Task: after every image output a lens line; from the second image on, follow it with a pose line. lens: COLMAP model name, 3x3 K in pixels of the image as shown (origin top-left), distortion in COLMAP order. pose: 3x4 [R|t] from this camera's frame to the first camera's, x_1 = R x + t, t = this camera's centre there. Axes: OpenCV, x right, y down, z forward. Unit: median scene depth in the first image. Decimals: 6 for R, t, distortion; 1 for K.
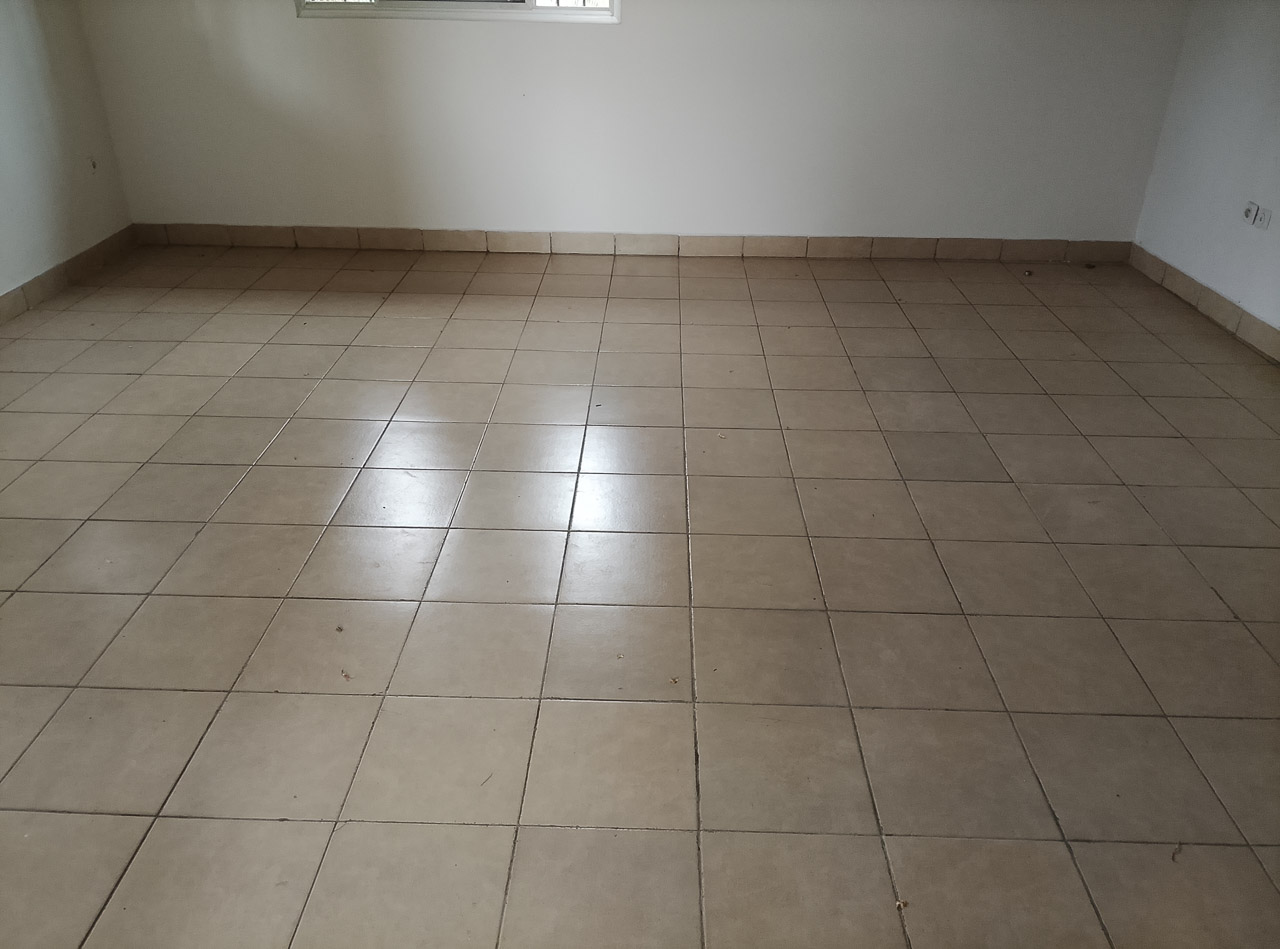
lens RADIAL K [[1018.2, 0, 640.0], [0, 1018.2, 474.5], [0, 0, 1]] dist [0.000369, -0.003428]
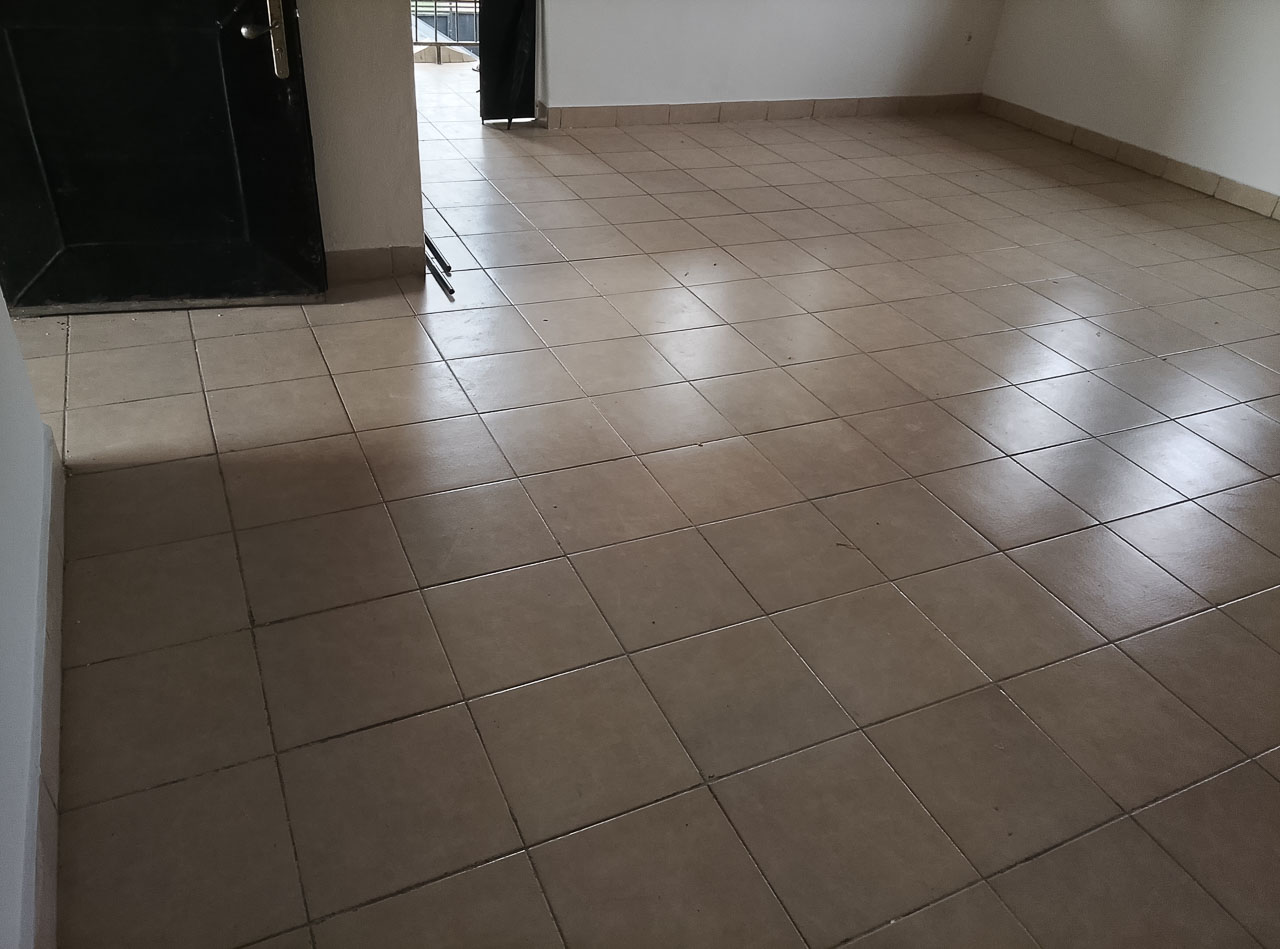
lens RADIAL K [[952.2, 0, 640.0], [0, 952.2, 474.5], [0, 0, 1]] dist [0.007325, 0.008175]
pose [[0.448521, 0.517474, -0.728731, 0.477891], [-0.474895, 0.828706, 0.296178, 0.012887], [0.757169, 0.213229, 0.617438, -0.017439]]
